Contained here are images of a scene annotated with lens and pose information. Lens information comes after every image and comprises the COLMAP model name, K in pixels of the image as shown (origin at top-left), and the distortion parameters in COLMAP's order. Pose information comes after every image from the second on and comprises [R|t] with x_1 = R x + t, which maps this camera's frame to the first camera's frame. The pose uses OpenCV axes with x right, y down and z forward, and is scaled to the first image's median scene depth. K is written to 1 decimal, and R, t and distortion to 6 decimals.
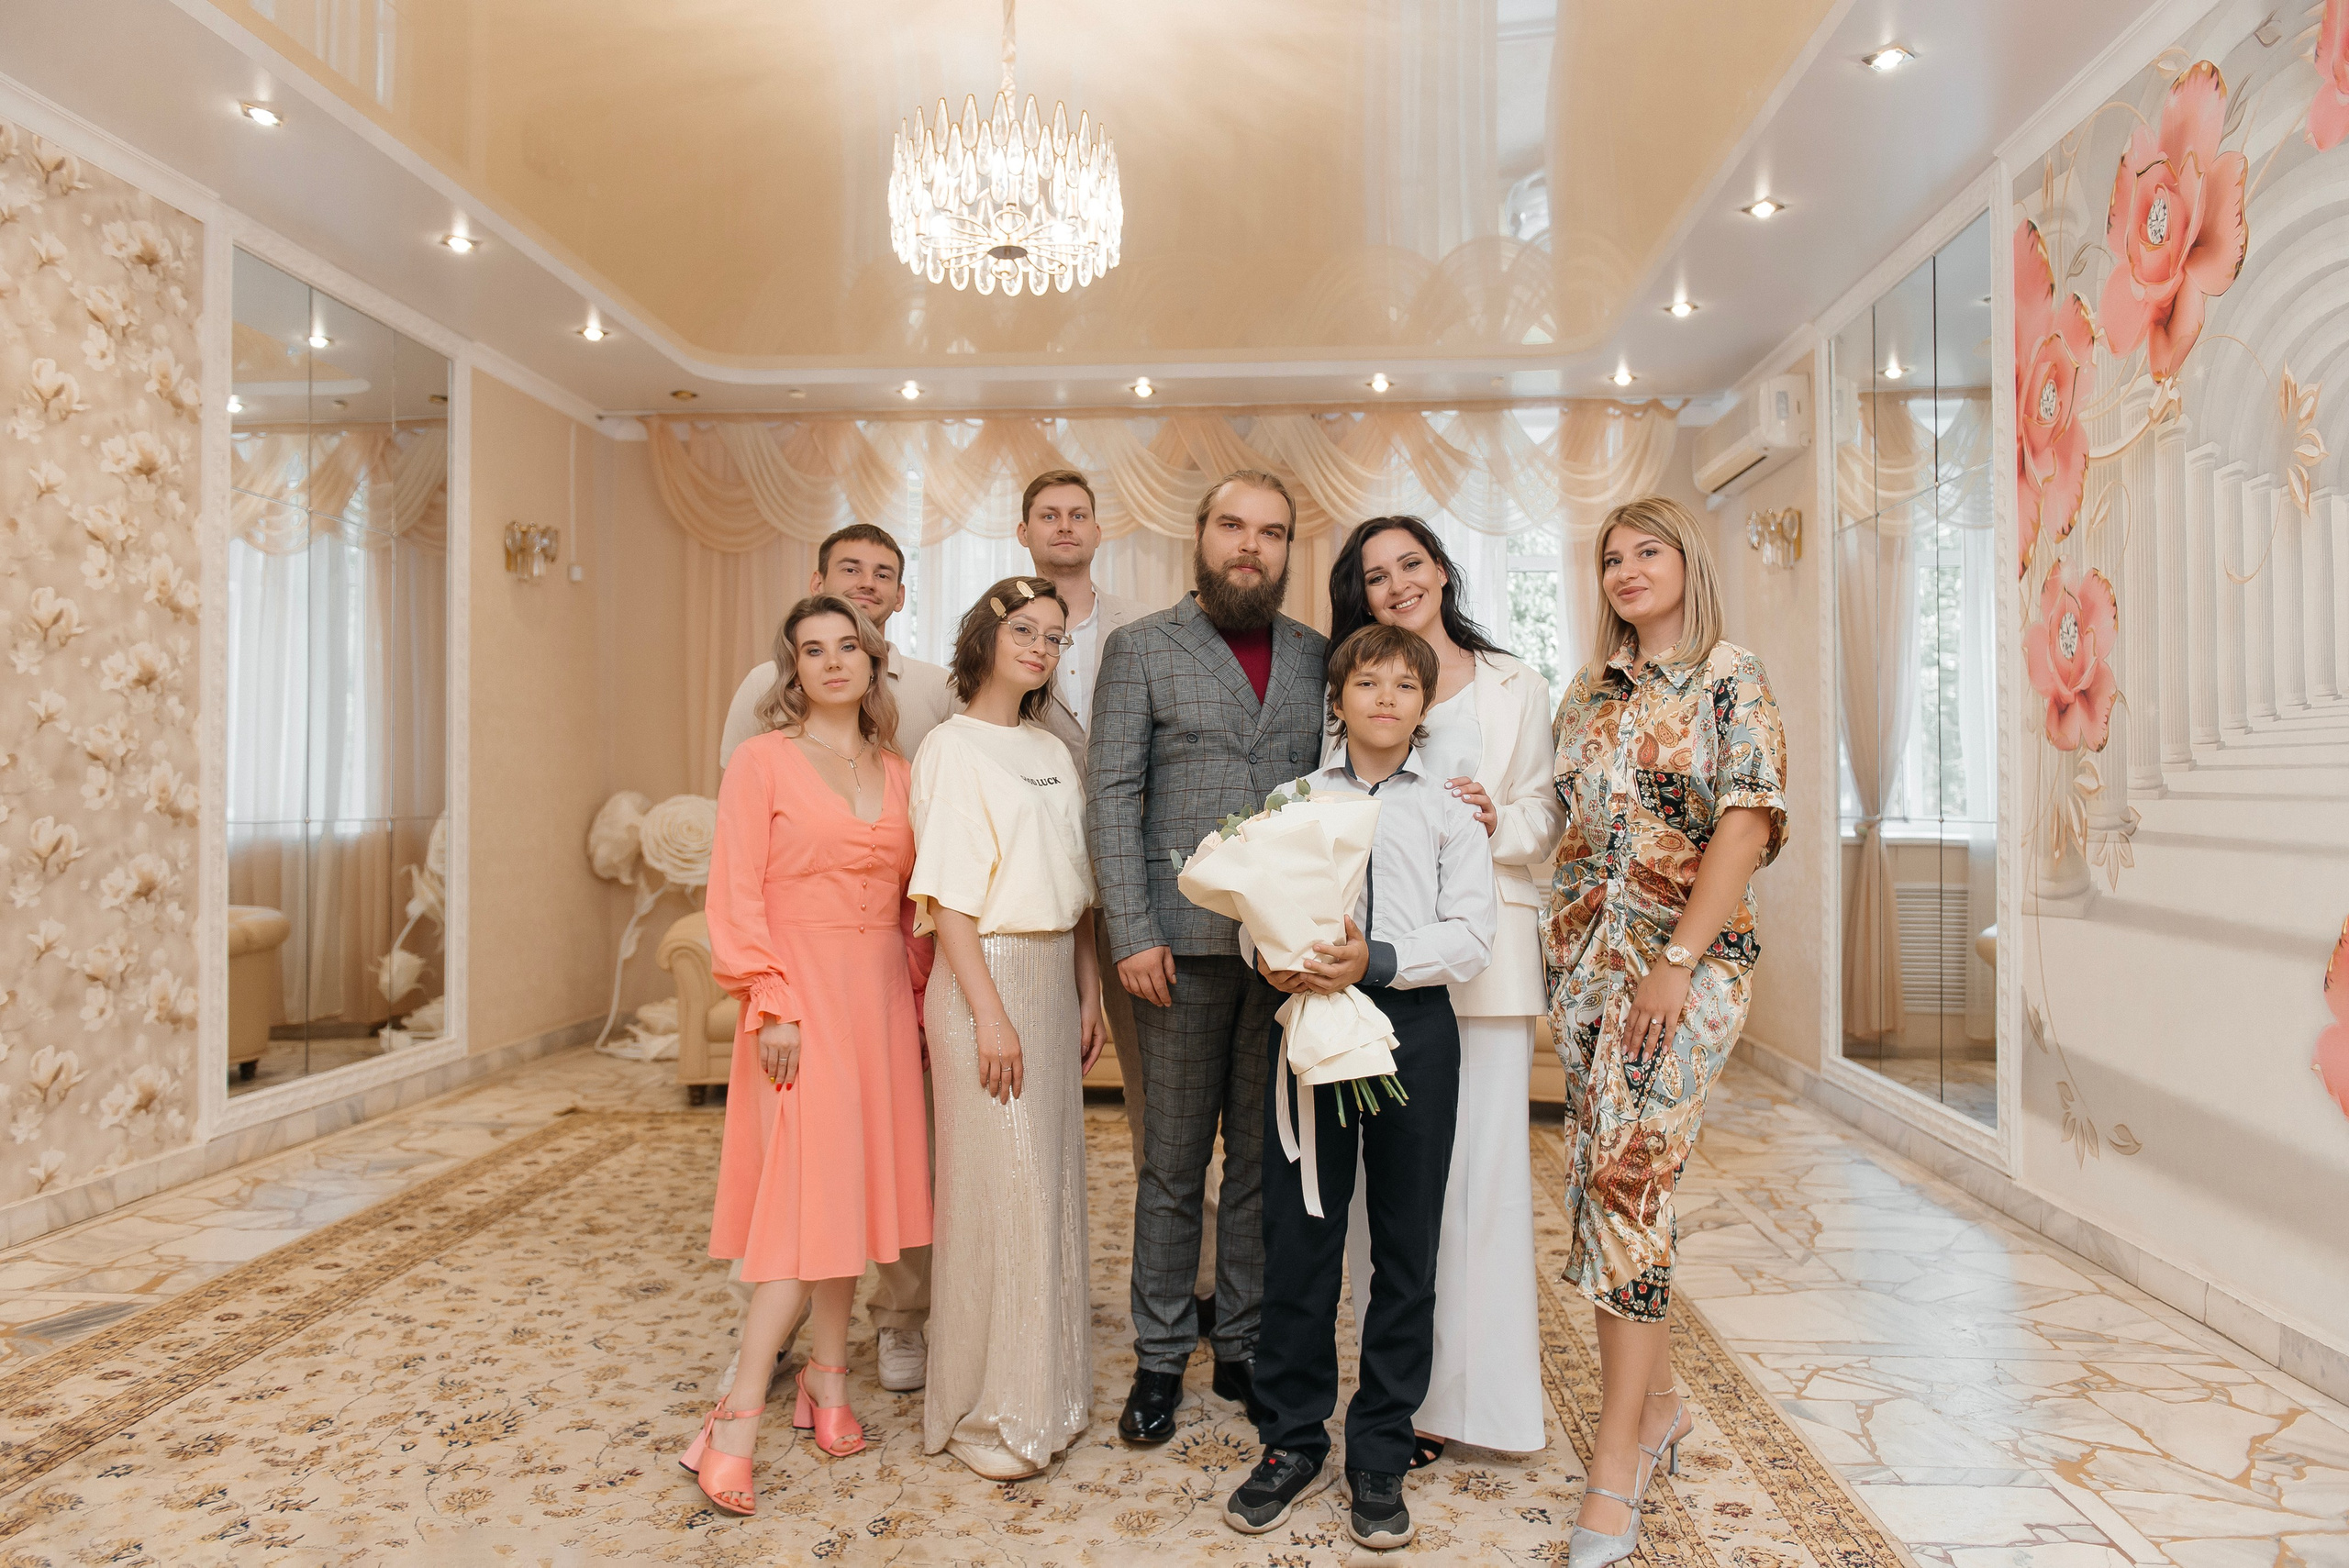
lens RADIAL K [[1596.3, 0, 1174.5], [0, 1596.3, 784.0], [0, 0, 1]] dist [0.003337, -0.002532]
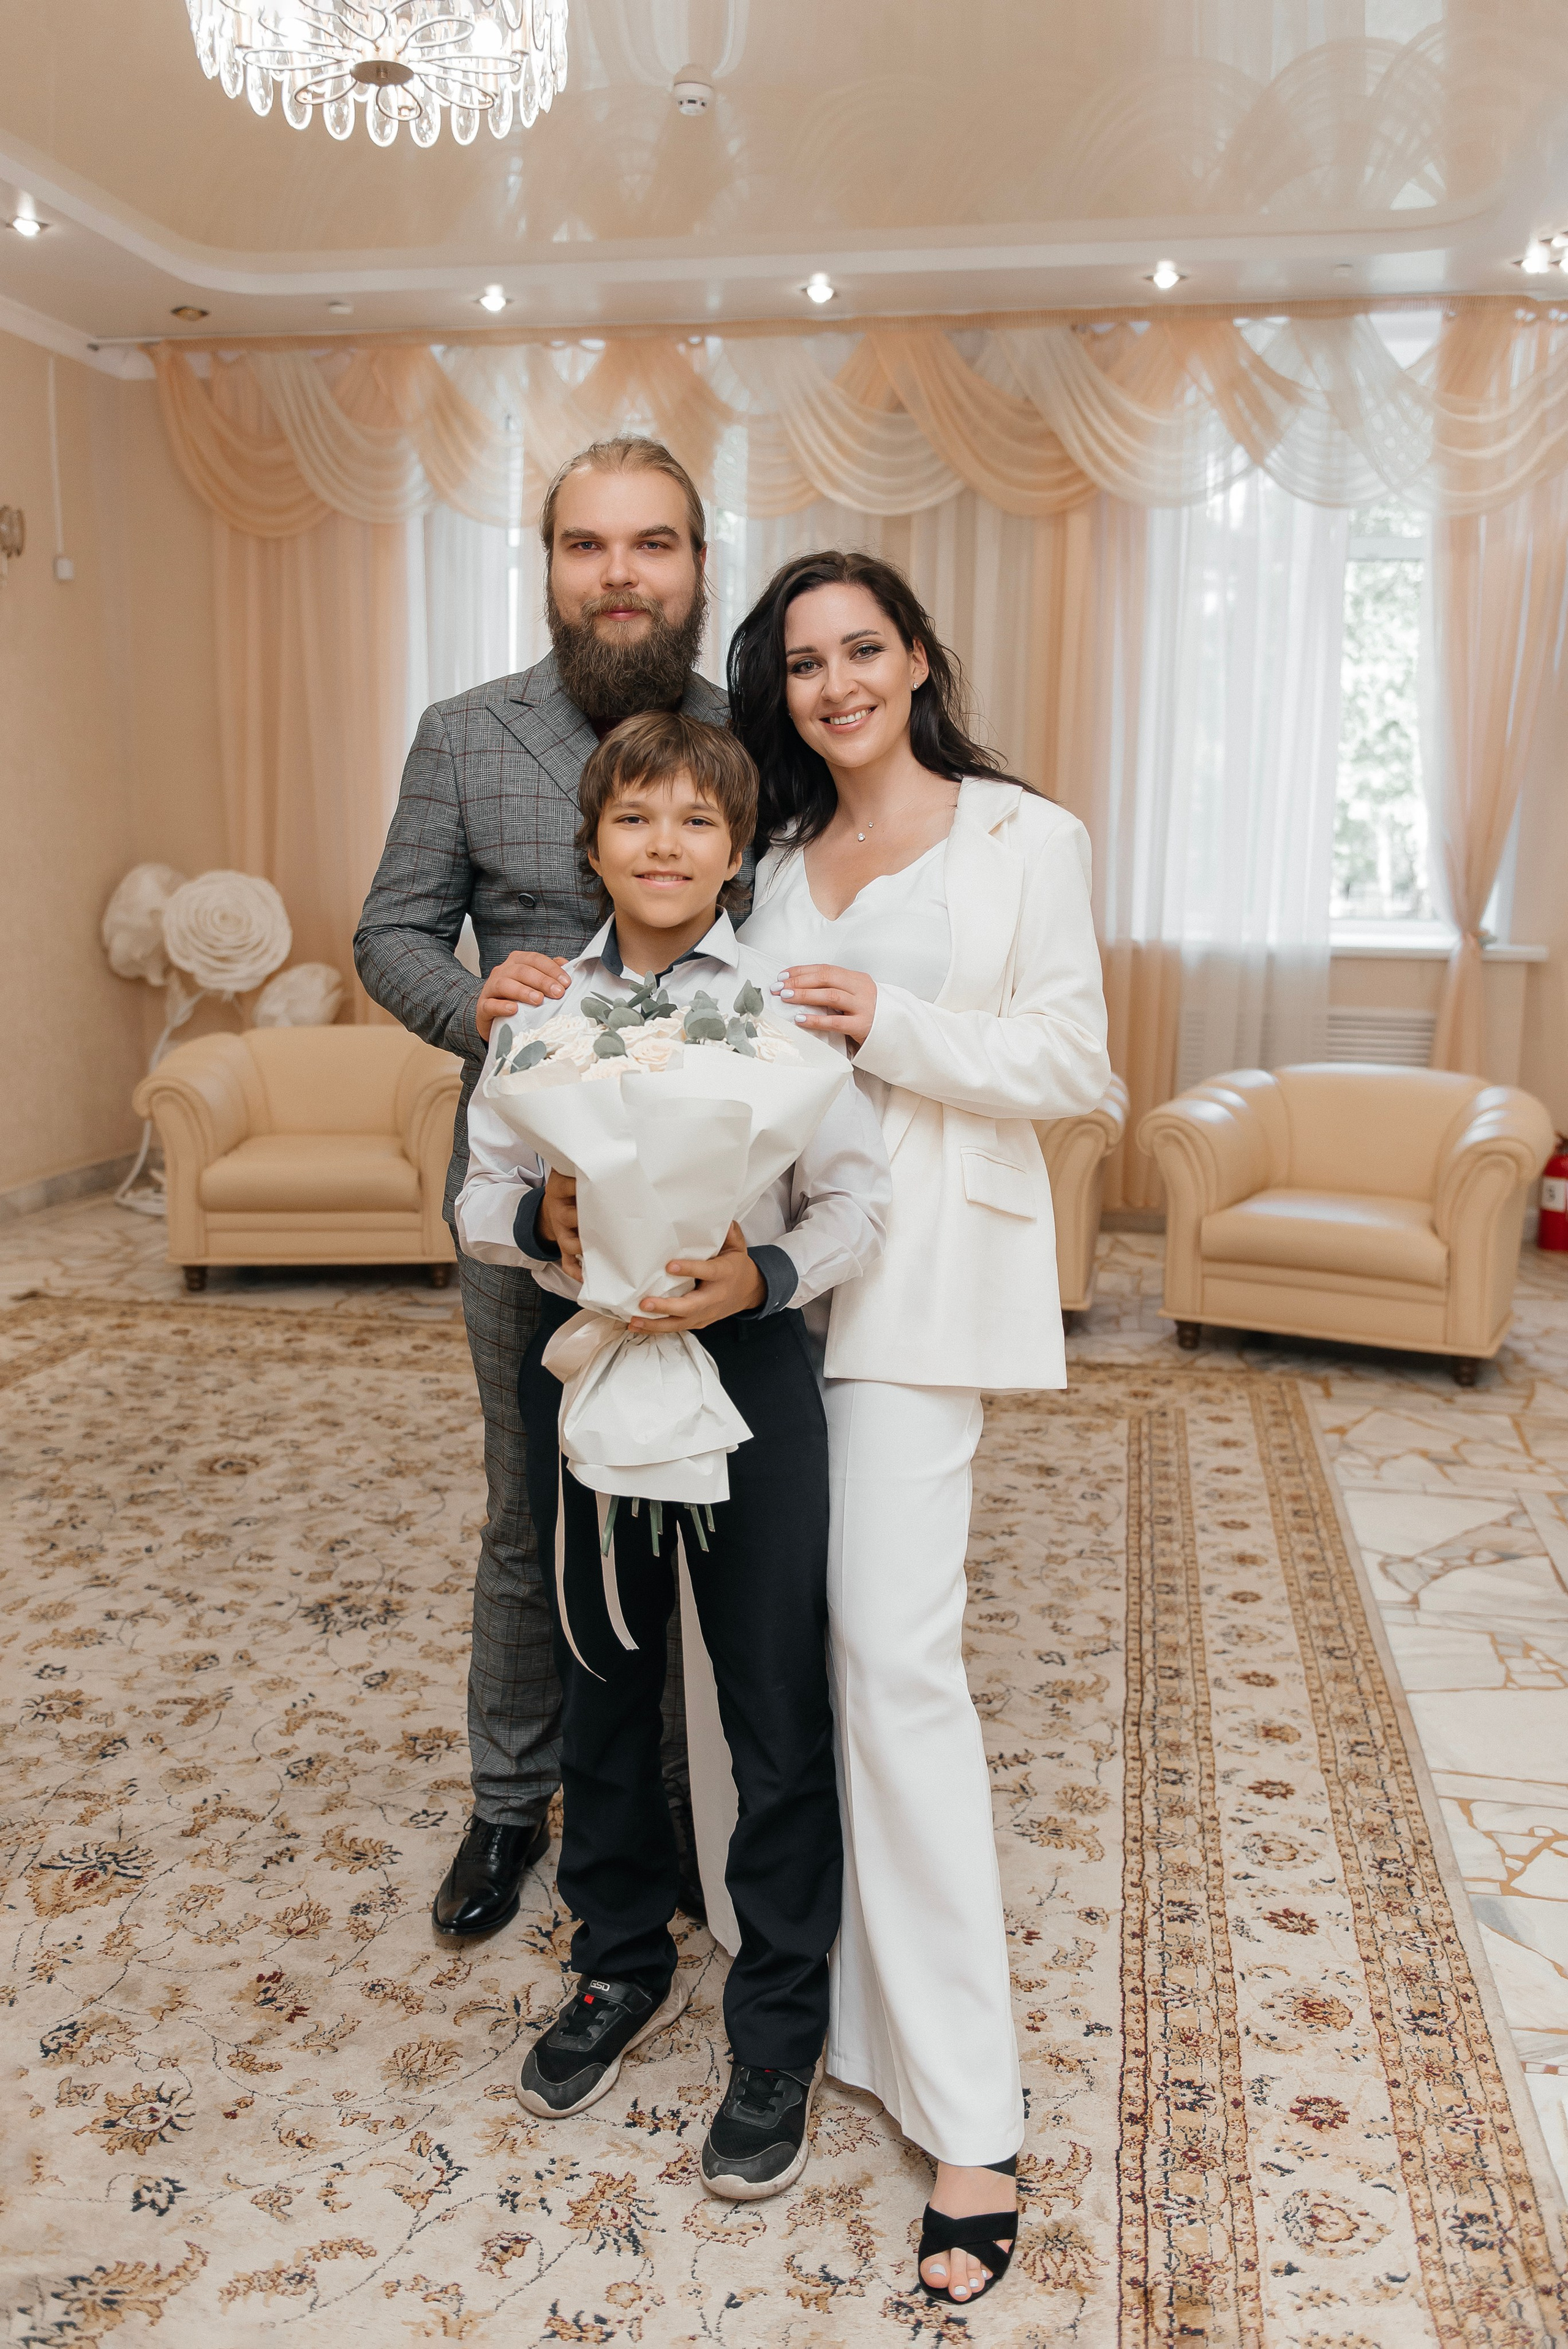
lens RADIAL K [[1992.9, 0, 784.0], [0, 1992.9, 1174.5], [0, 0, 1]] dist [-0.011763, -0.002493]
pose [[0.993052, 0.031915, -0.113266, 0.072560], [-0.011494, 0.984224, 0.176551, -0.021544], [0.117114, -0.174022, 0.977753, 0.085128]]
